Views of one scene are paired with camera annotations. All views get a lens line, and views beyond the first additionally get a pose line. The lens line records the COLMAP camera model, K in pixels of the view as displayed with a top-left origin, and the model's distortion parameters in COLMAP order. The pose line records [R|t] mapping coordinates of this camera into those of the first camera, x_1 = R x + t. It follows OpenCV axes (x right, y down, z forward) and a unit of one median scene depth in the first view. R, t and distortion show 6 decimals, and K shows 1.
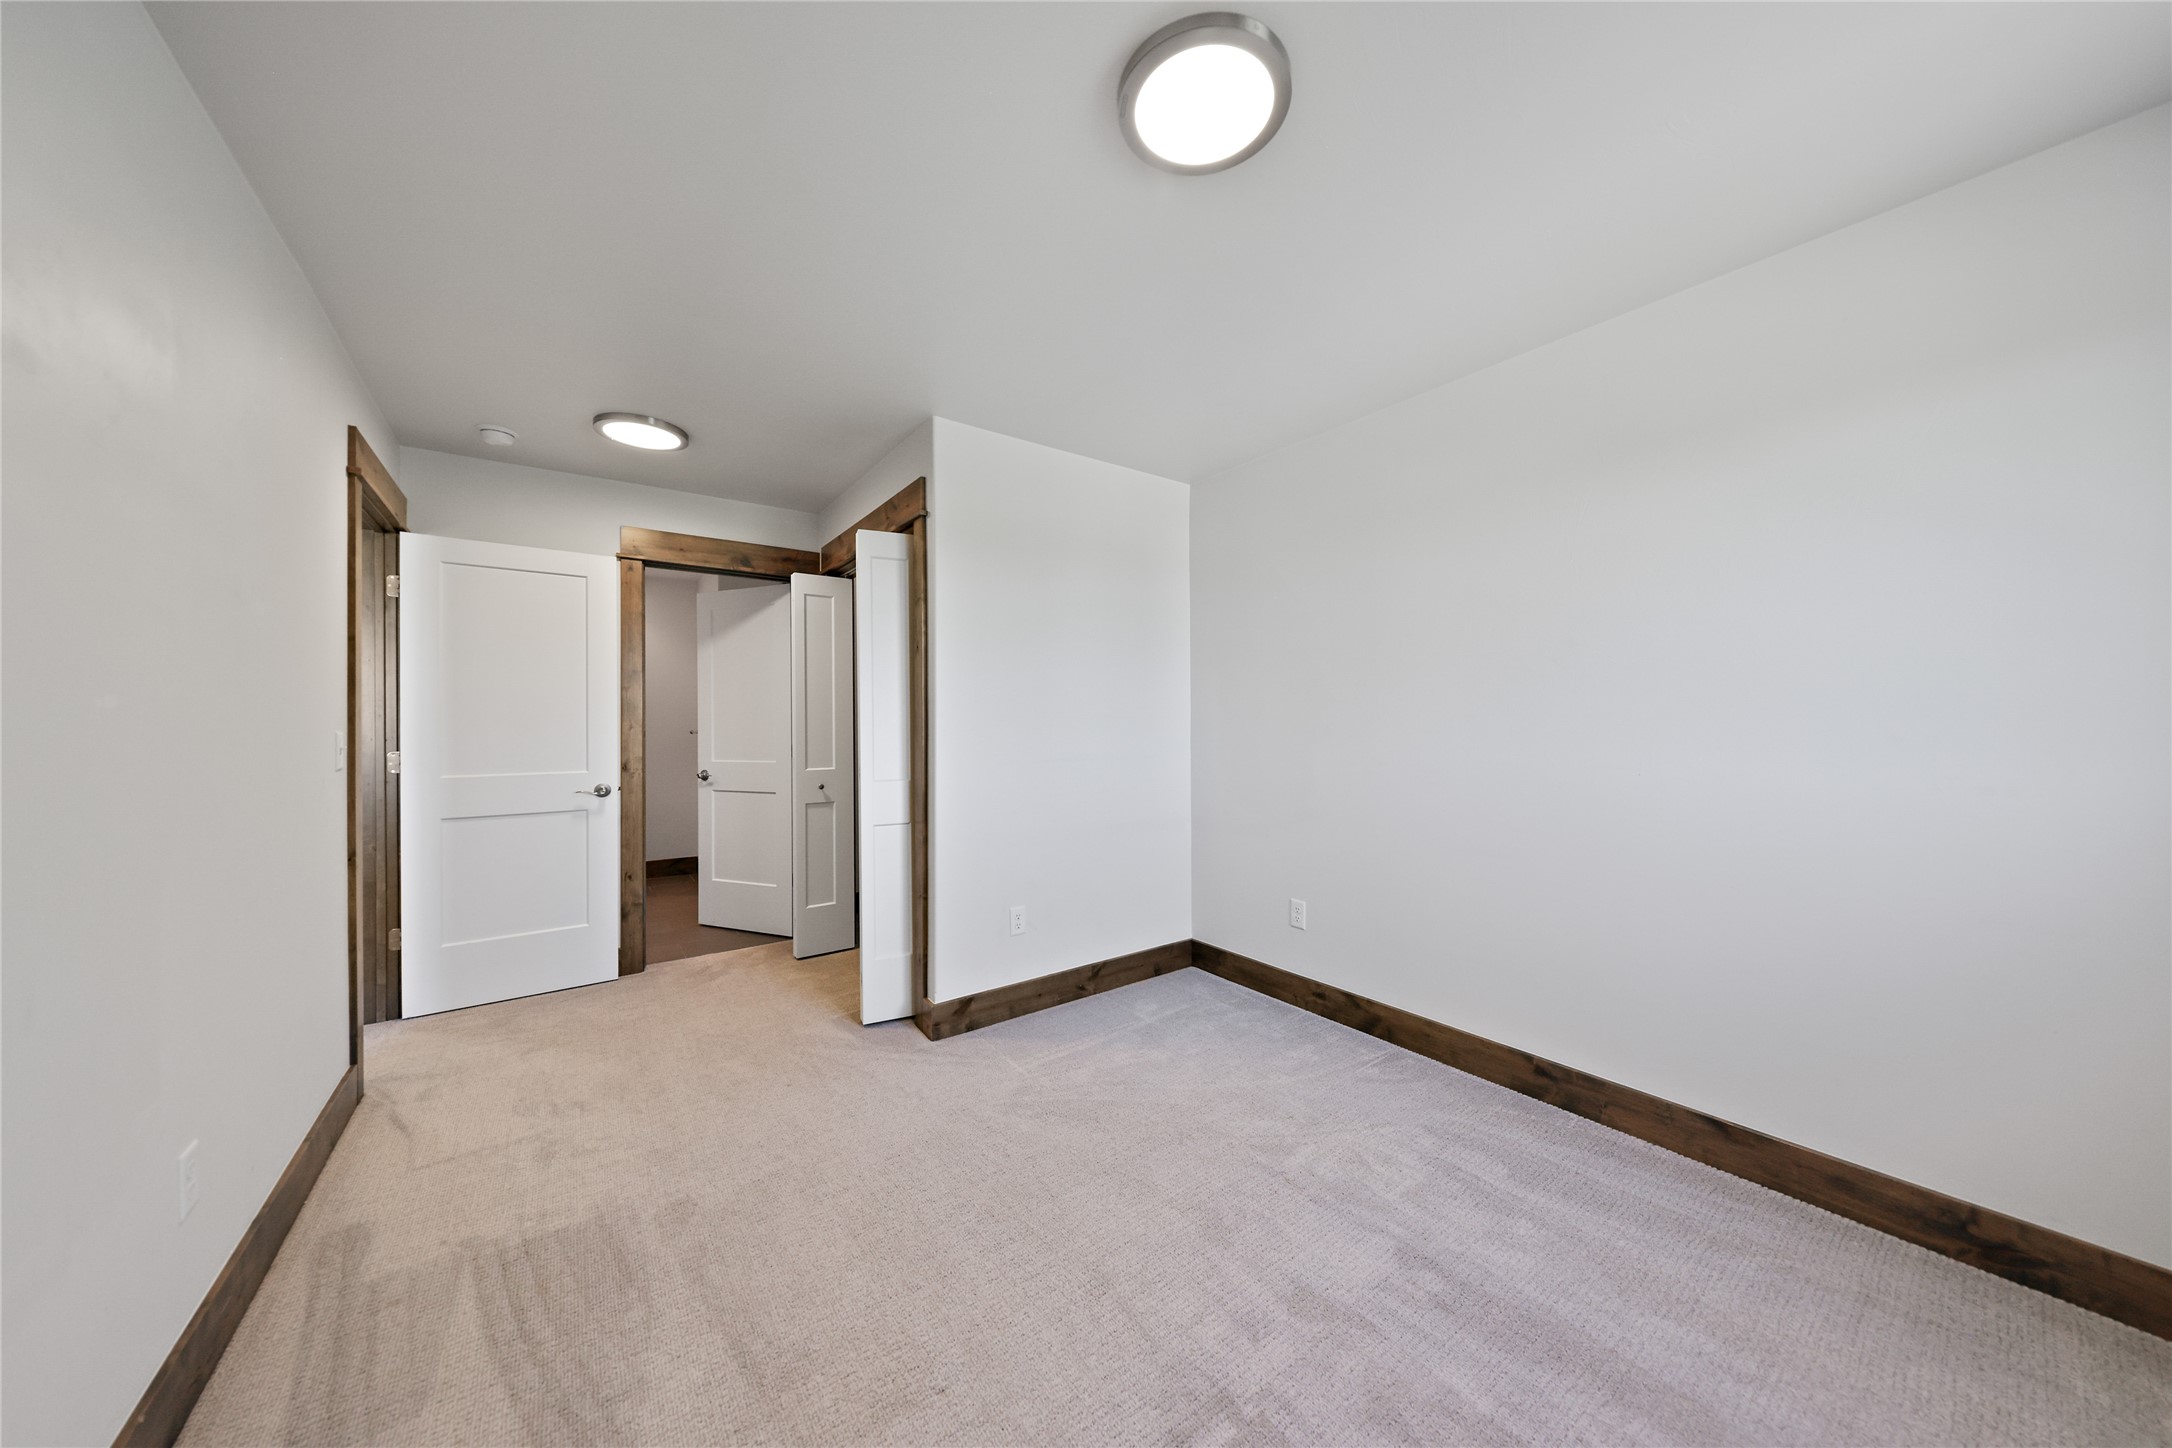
lens RADIAL K [[698.8, 0, 1106.7], [0, 698.8, 721.3], [0, 0, 1]] dist [0.014913, -0.006432]
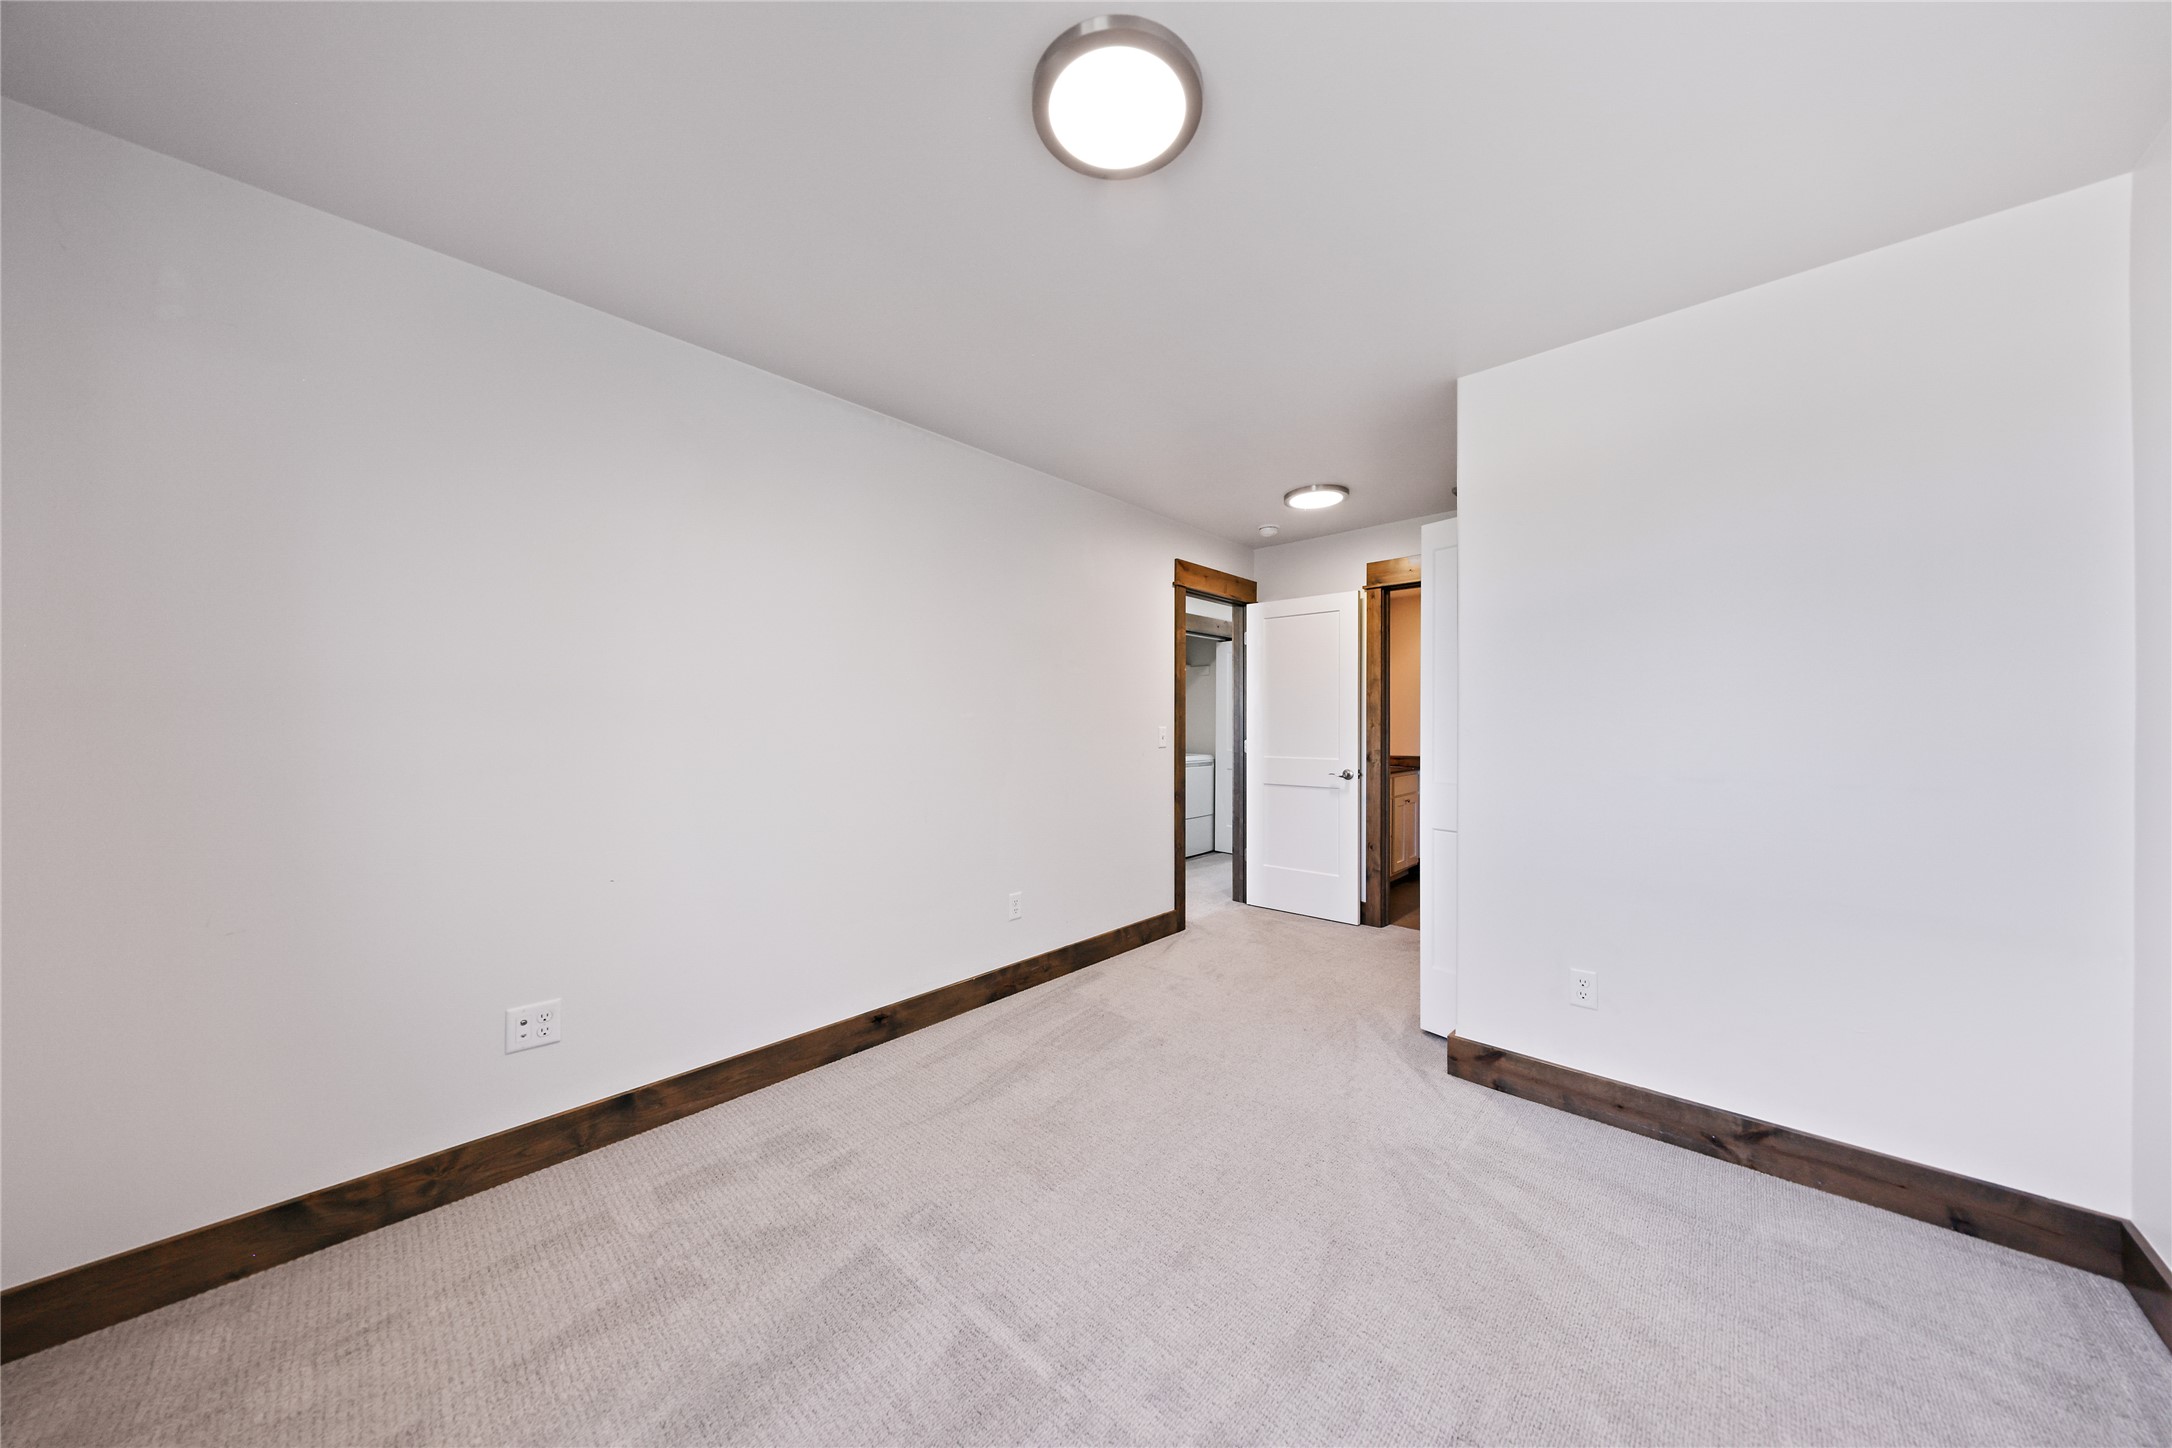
lens RADIAL K [[698.8, 0, 1106.7], [0, 698.8, 721.3], [0, 0, 1]] dist [0.014913, -0.006432]
pose [[0.200869, 0.002126, -0.979616, 0.521166], [0.000344, 0.999997, 0.002241, -0.002192], [0.979618, -0.000787, 0.200868, 0.361511]]
